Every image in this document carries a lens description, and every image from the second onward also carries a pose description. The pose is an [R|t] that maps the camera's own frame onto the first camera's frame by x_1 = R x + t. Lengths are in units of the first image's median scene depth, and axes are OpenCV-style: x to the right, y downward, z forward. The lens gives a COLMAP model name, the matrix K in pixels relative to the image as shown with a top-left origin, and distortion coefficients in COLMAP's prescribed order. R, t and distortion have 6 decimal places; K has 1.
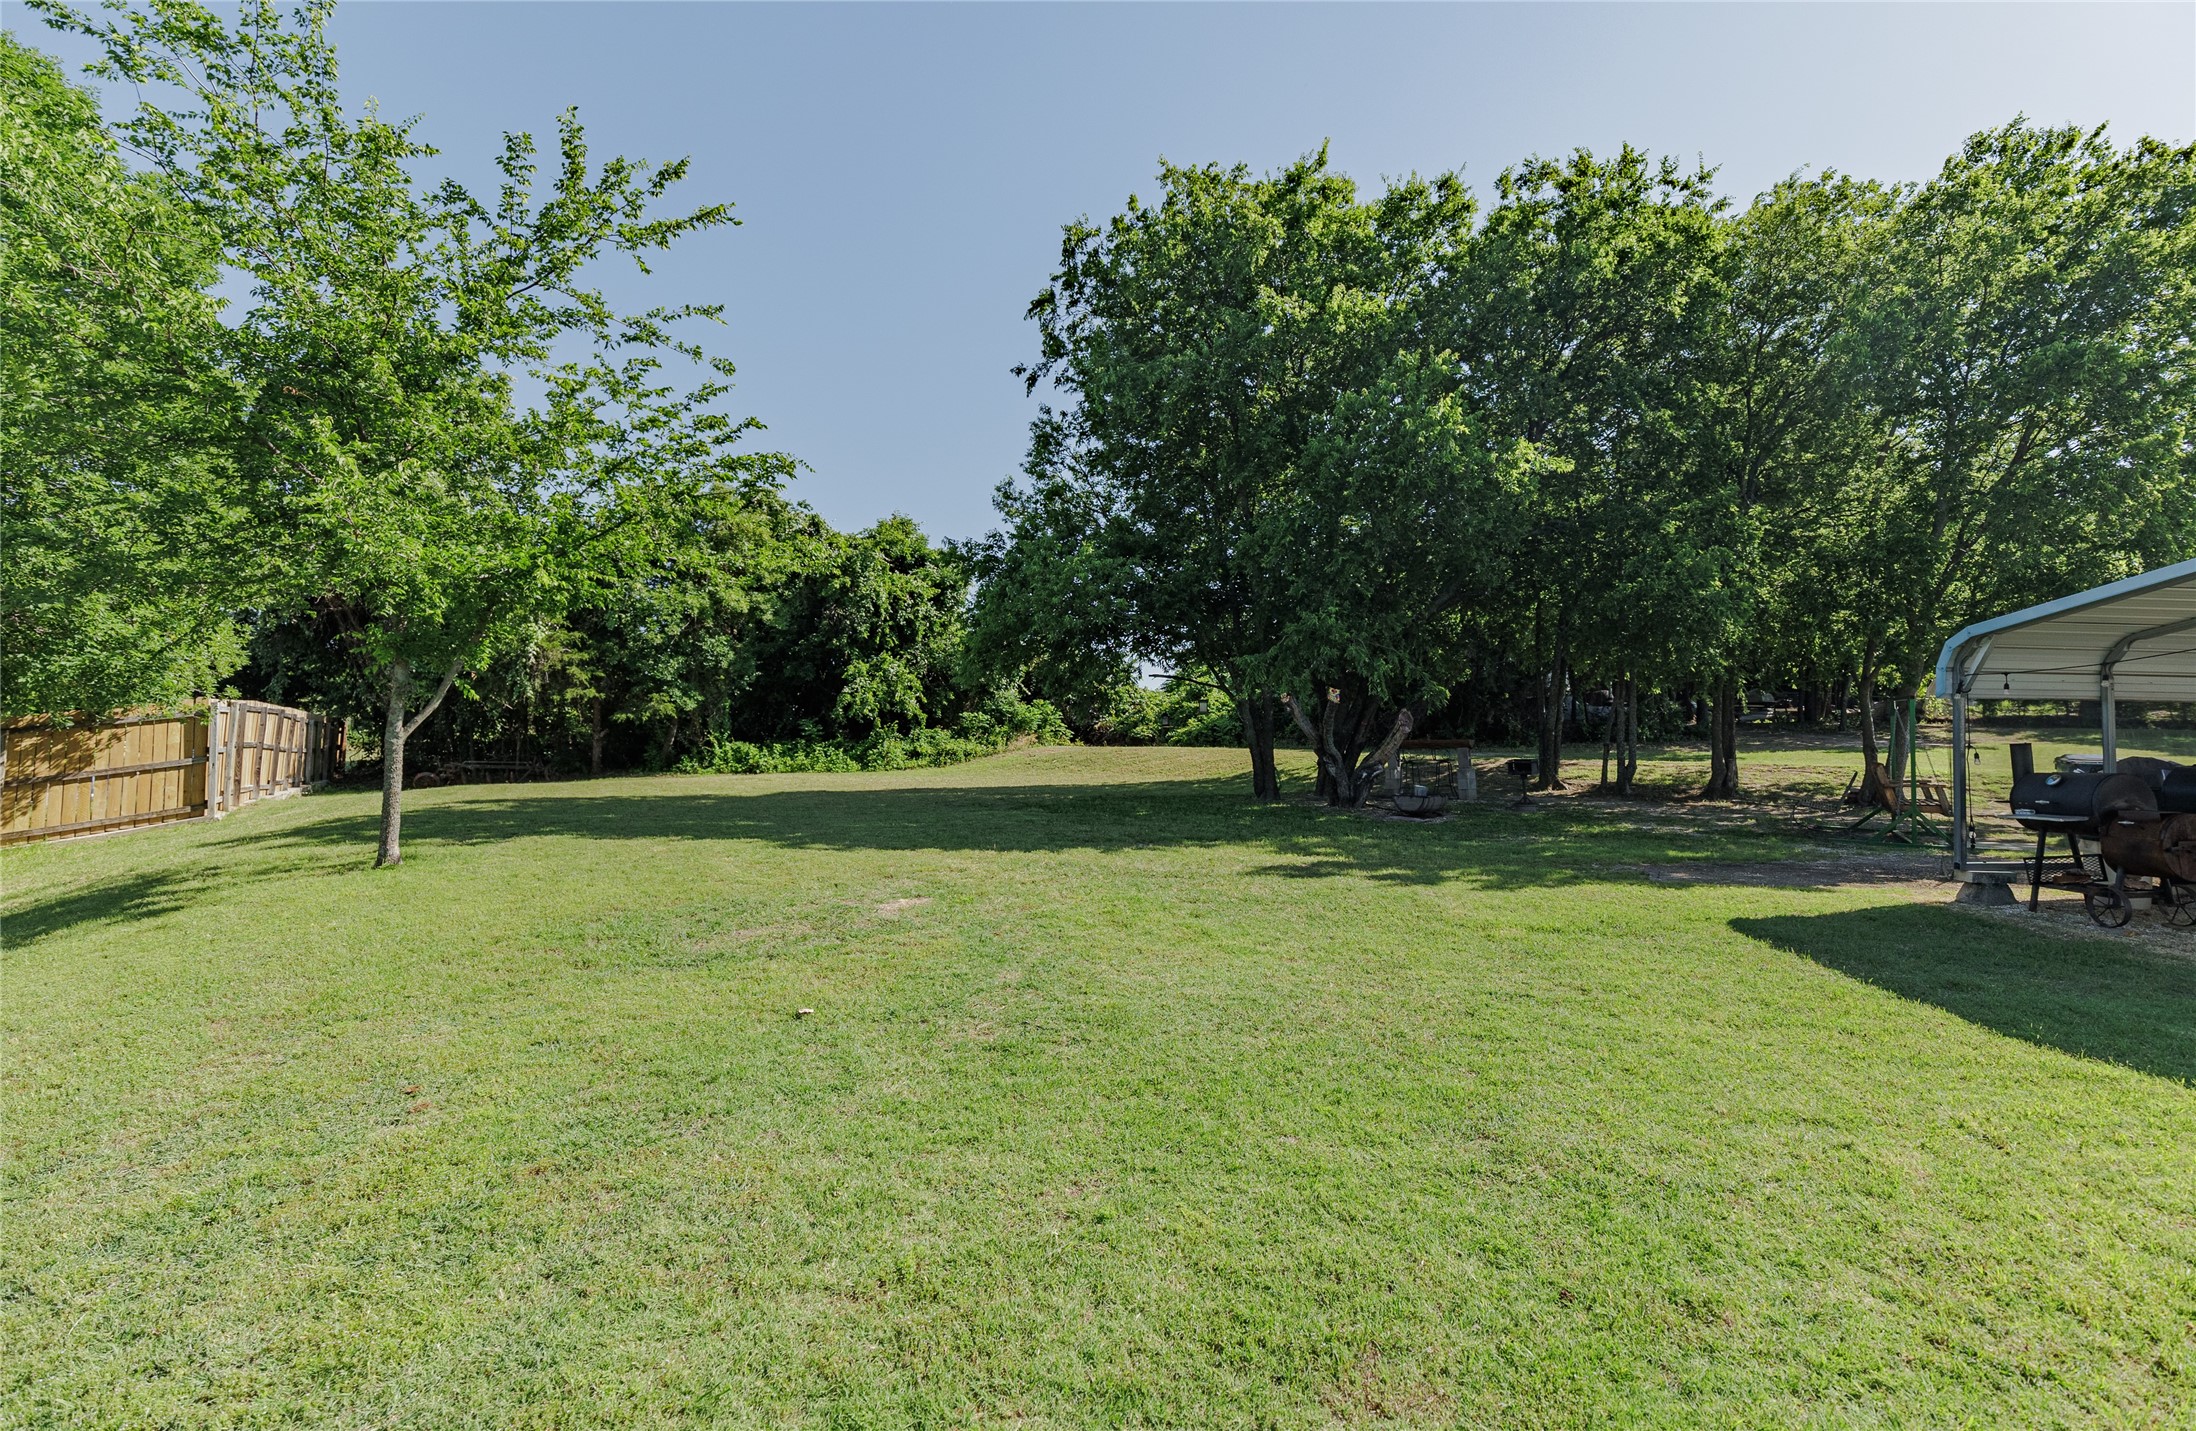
lens RADIAL K [[1034.1, 0, 1093.5], [0, 1034.1, 705.1], [0, 0, 1]] dist [-0.001773, 0.000239]
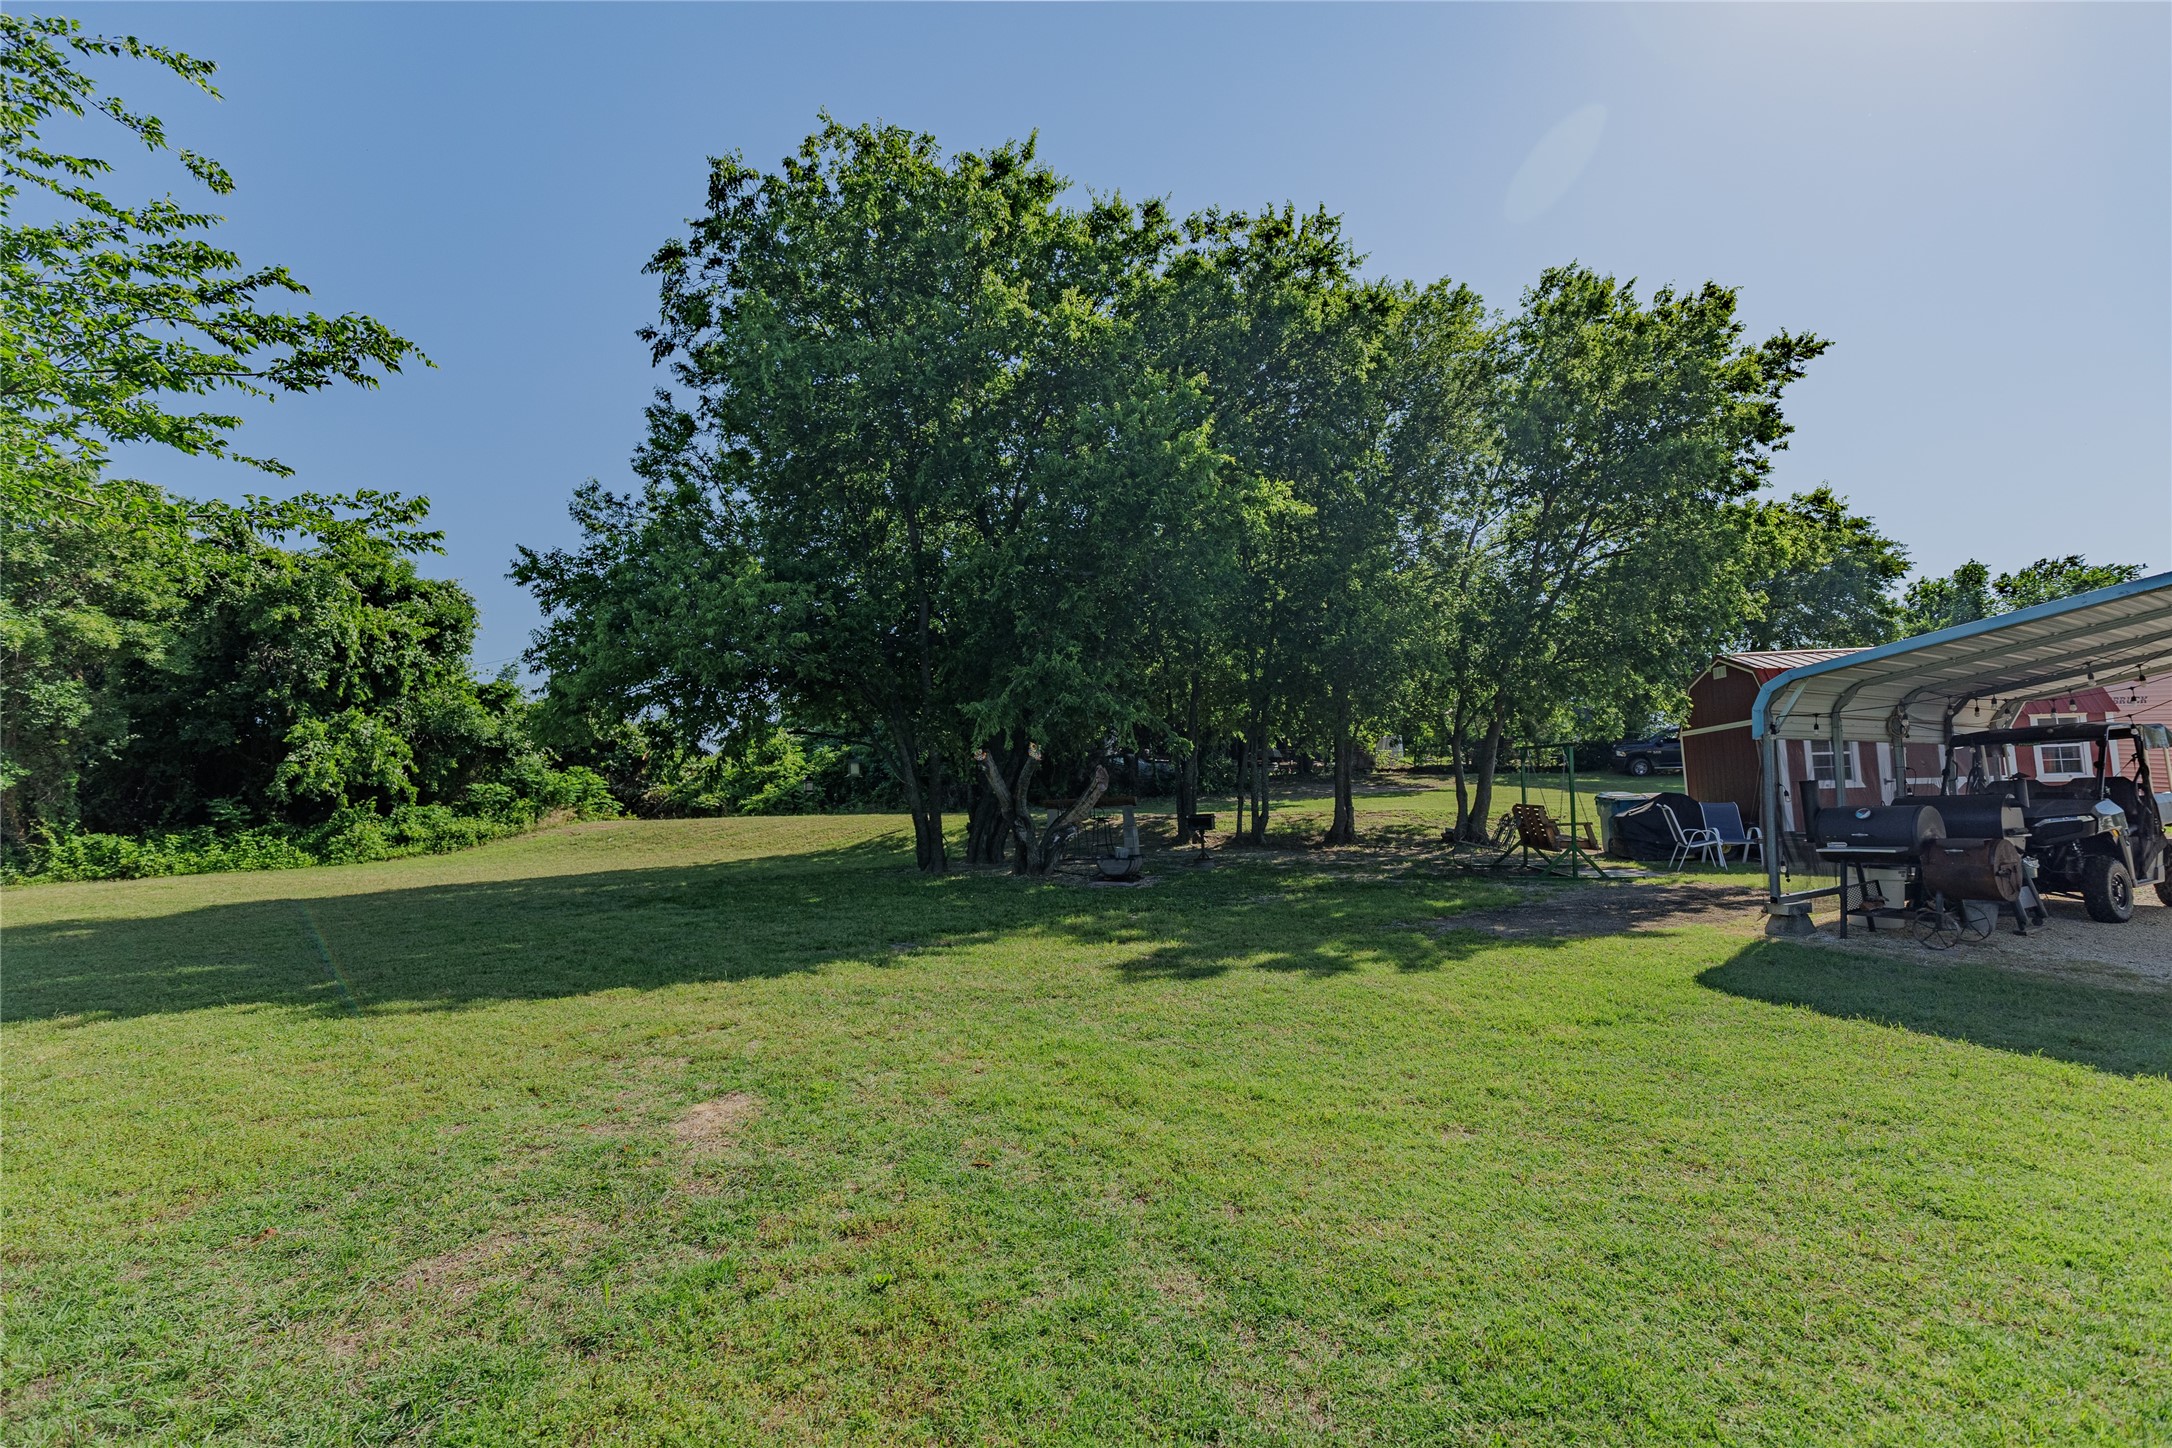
lens RADIAL K [[1005.3, 0, 1090.6], [0, 1005.3, 737.6], [0, 0, 1]] dist [0.001143, -0.000623]
pose [[0.890923, -0.005156, 0.454126, -0.056183], [0.019372, 0.999457, -0.026658, 0.001406], [-0.453742, 0.032547, 0.890539, 0.094410]]
